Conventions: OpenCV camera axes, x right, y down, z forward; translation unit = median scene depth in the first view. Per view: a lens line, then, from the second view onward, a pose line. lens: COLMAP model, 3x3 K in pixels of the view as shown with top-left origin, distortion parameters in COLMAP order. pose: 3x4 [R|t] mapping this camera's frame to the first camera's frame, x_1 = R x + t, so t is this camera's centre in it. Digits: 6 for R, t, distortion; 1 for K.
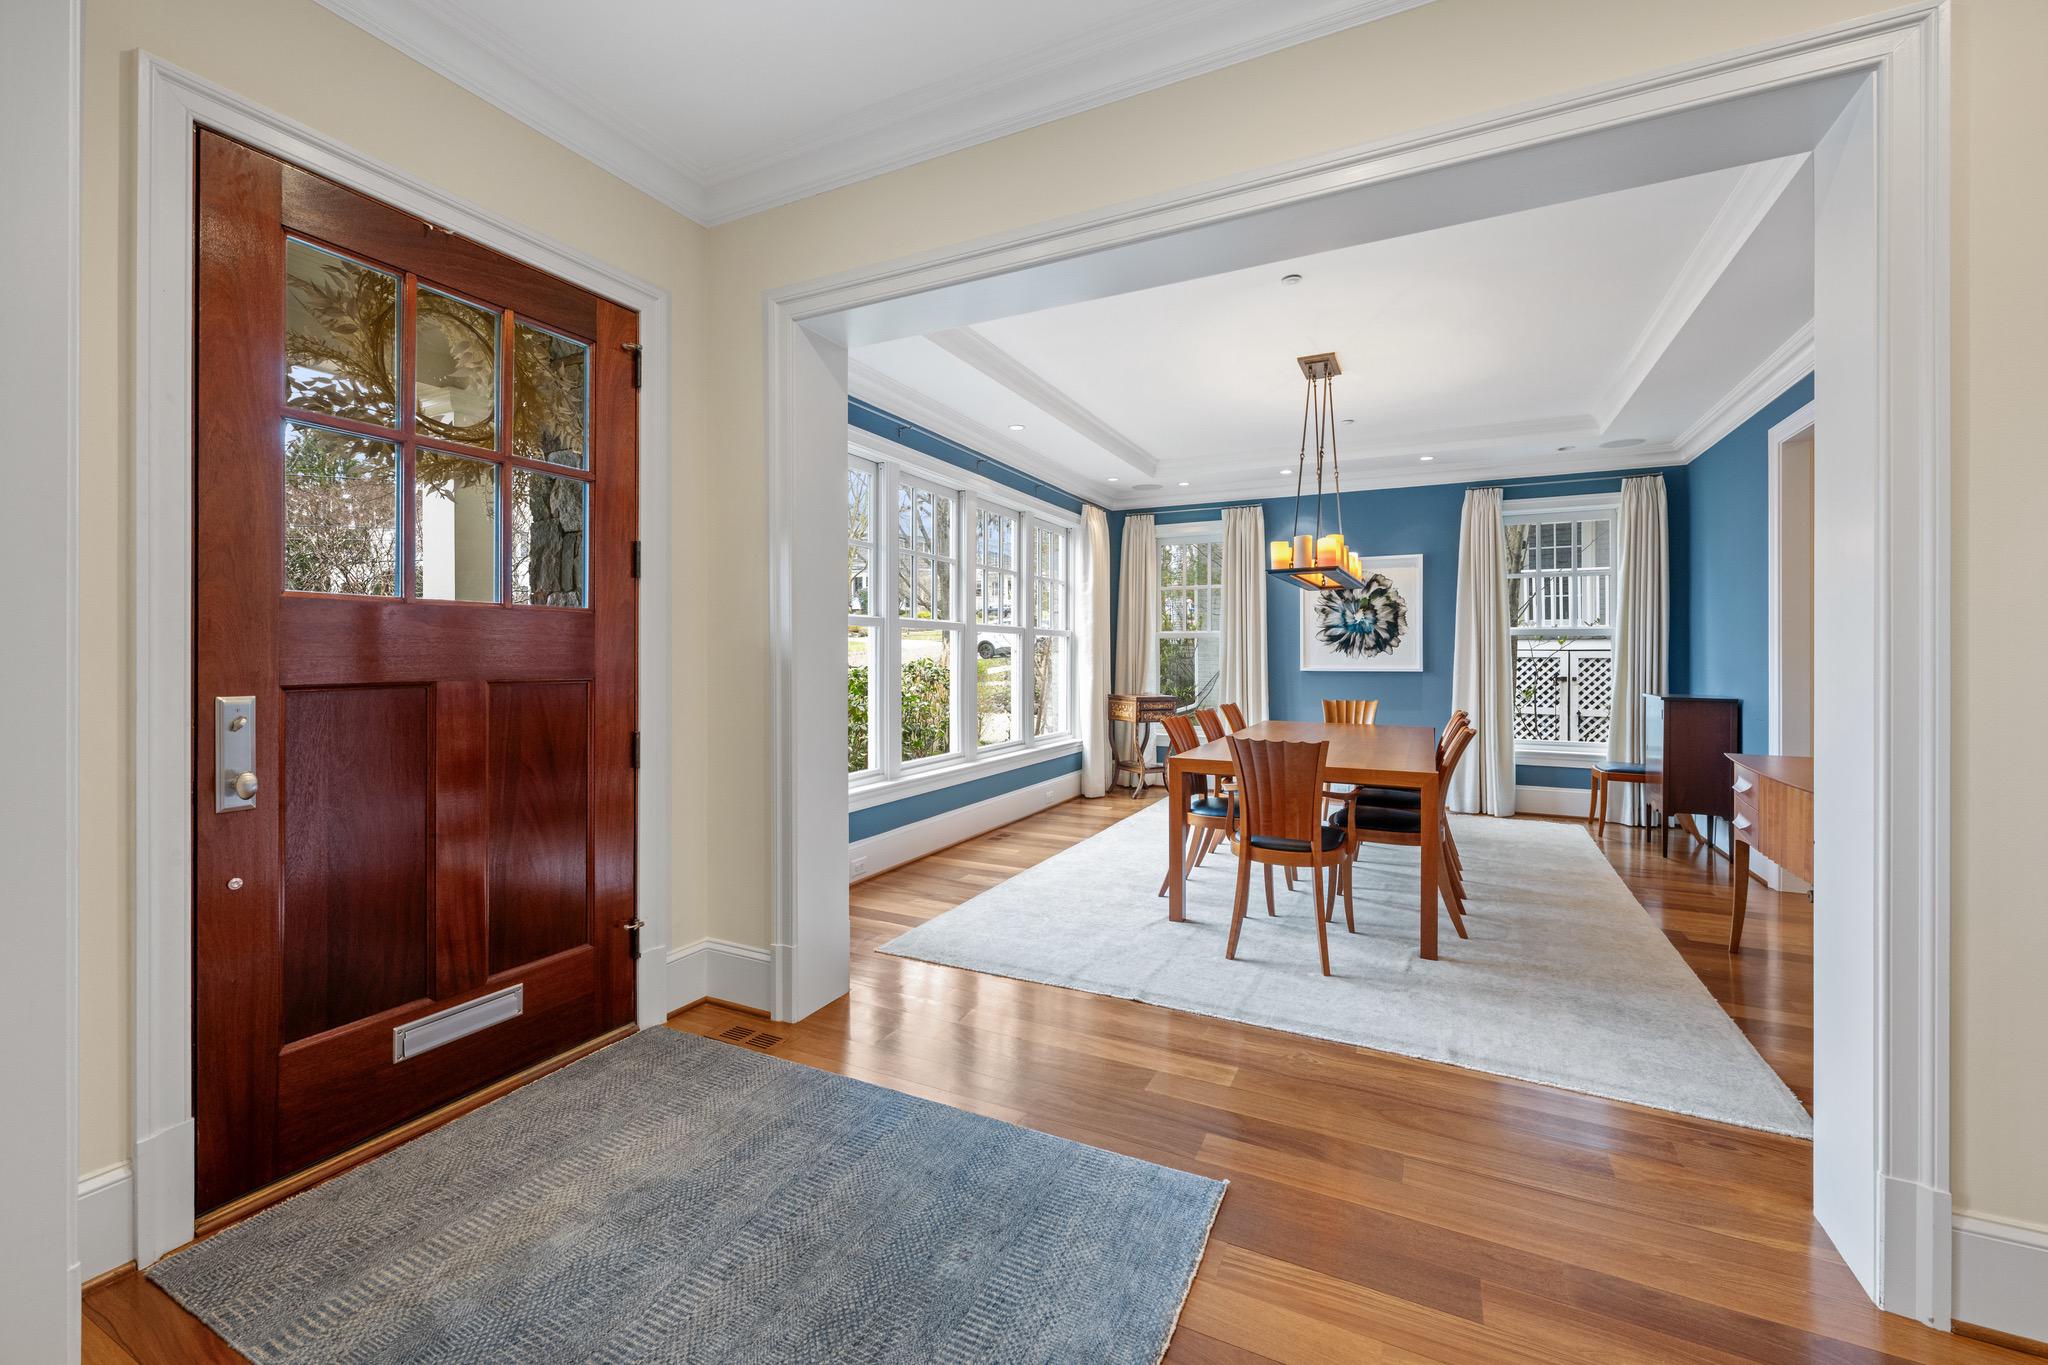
lens RADIAL K [[809.9, 0, 1043.6], [0, 809.9, 651.0], [0, 0, 1]] dist [-0.000050, 0.000111]
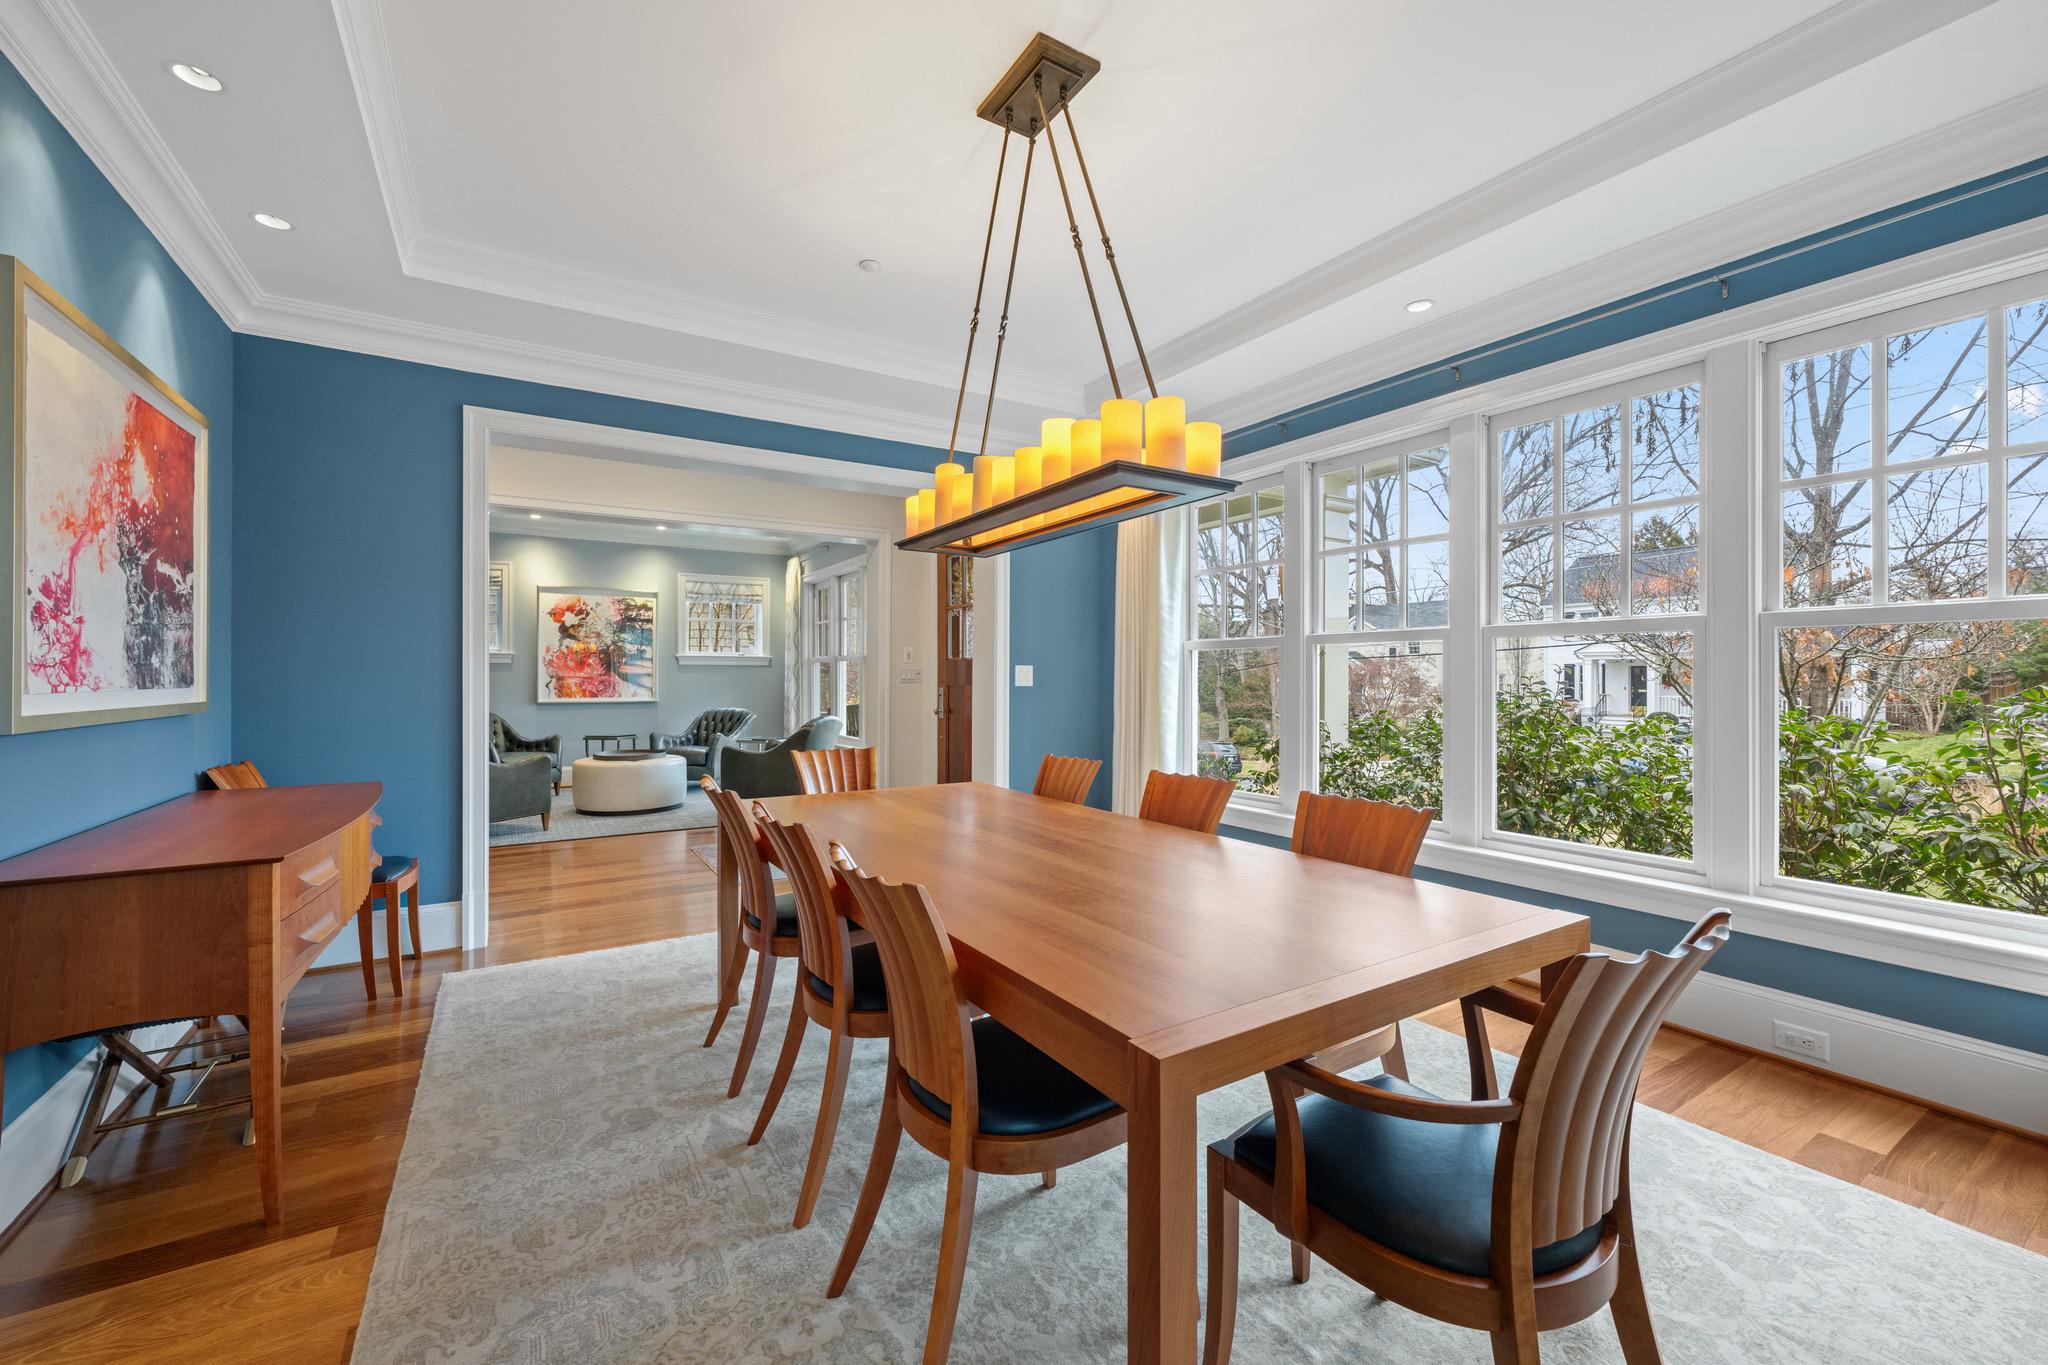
lens RADIAL K [[809.9, 0, 1025.0], [0, 809.9, 675.3], [0, 0, 1]] dist [-0.000050, 0.000111]
pose [[-0.522066, 0.001577, -0.852904, 0.606922], [0.006139, 0.999979, -0.001908, 0.003946], [0.852883, -0.006232, -0.522065, 0.991047]]
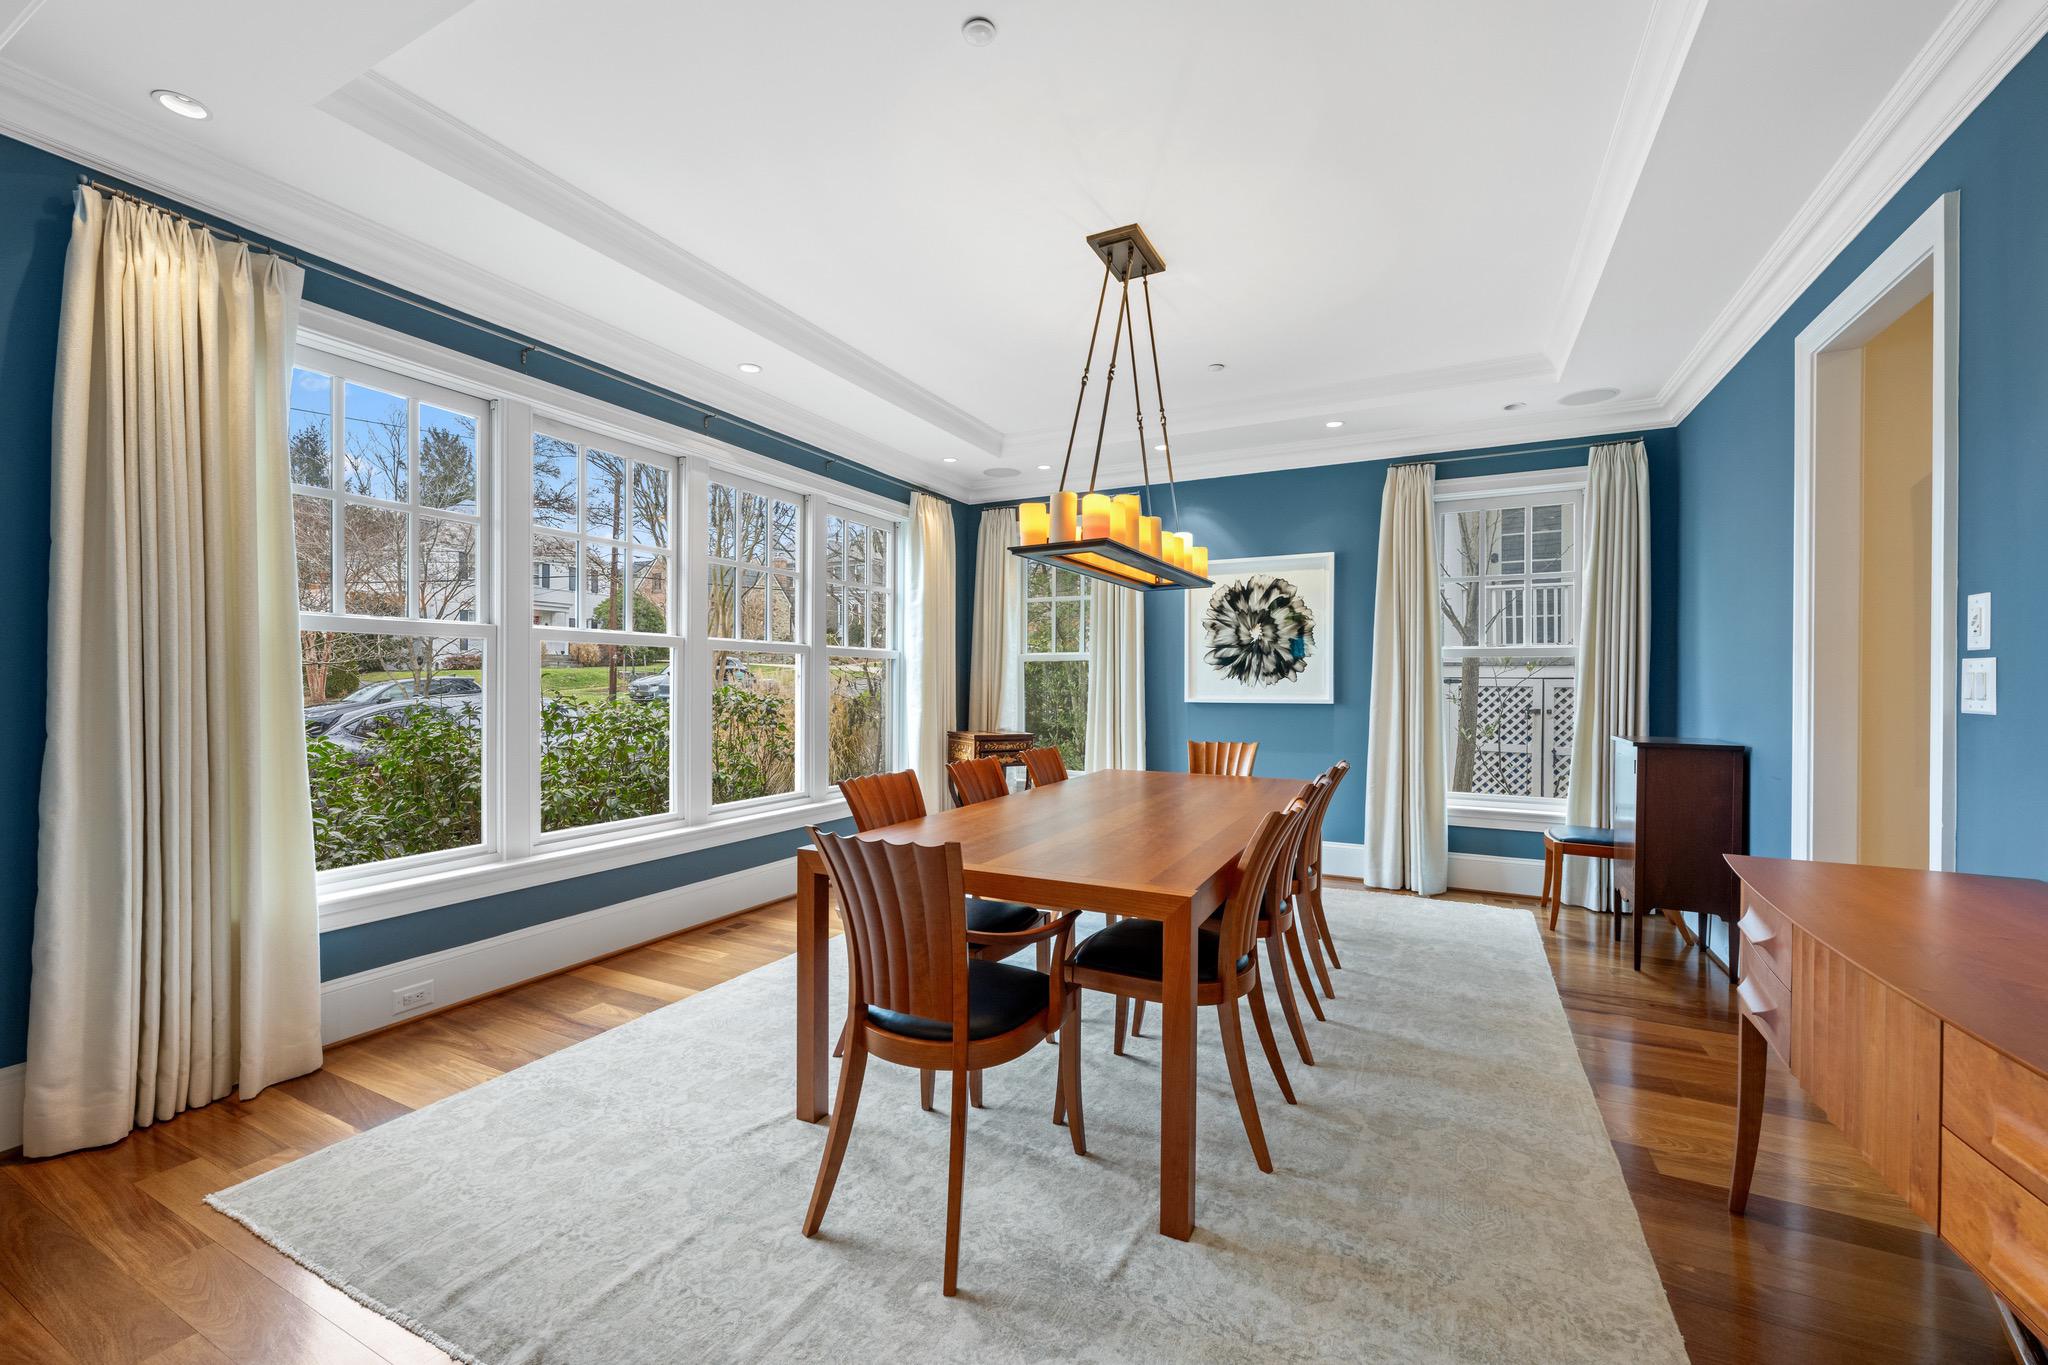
lens RADIAL K [[809.9, 0, 1033.7], [0, 809.9, 685.2], [0, 0, 1]] dist [-0.000050, 0.000111]
pose [[0.999969, 0.002083, -0.007555, 0.212950], [-0.002033, 0.999976, 0.006676, 0.003488], [0.007569, -0.006660, 0.999949, 0.253250]]
